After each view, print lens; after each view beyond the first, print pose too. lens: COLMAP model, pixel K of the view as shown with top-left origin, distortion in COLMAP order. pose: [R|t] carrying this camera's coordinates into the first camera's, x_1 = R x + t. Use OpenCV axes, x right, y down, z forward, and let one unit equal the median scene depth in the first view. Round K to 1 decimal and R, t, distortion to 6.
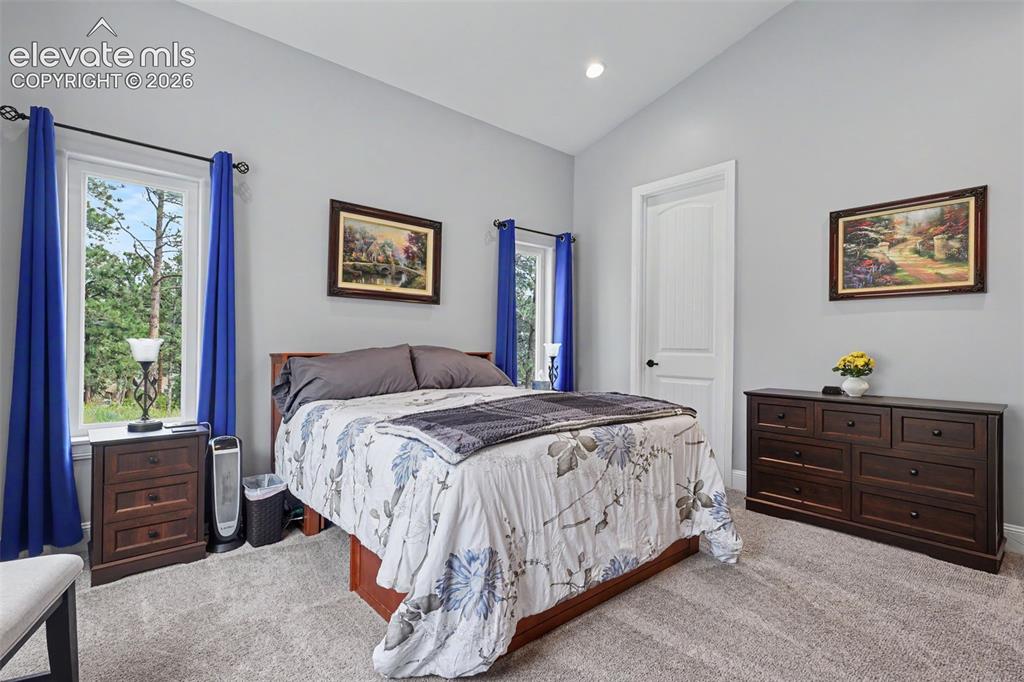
lens RADIAL K [[476.1, 0, 512.2], [0, 476.1, 342.2], [0, 0, 1]] dist [0.000321, 0.000362]
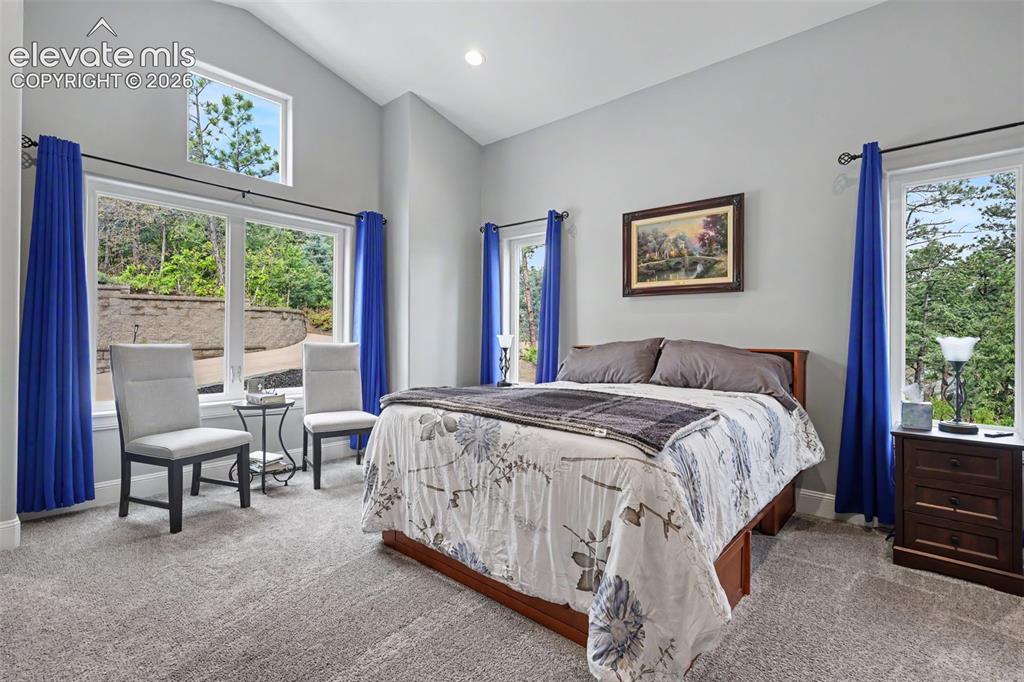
lens RADIAL K [[476.1, 0, 512.8], [0, 476.1, 337.2], [0, 0, 1]] dist [0.000321, 0.000362]
pose [[0.146289, -0.007014, -0.989217, 1.019639], [-0.002470, 0.999969, -0.007456, 0.014887], [0.989239, 0.003534, 0.146267, 0.785744]]
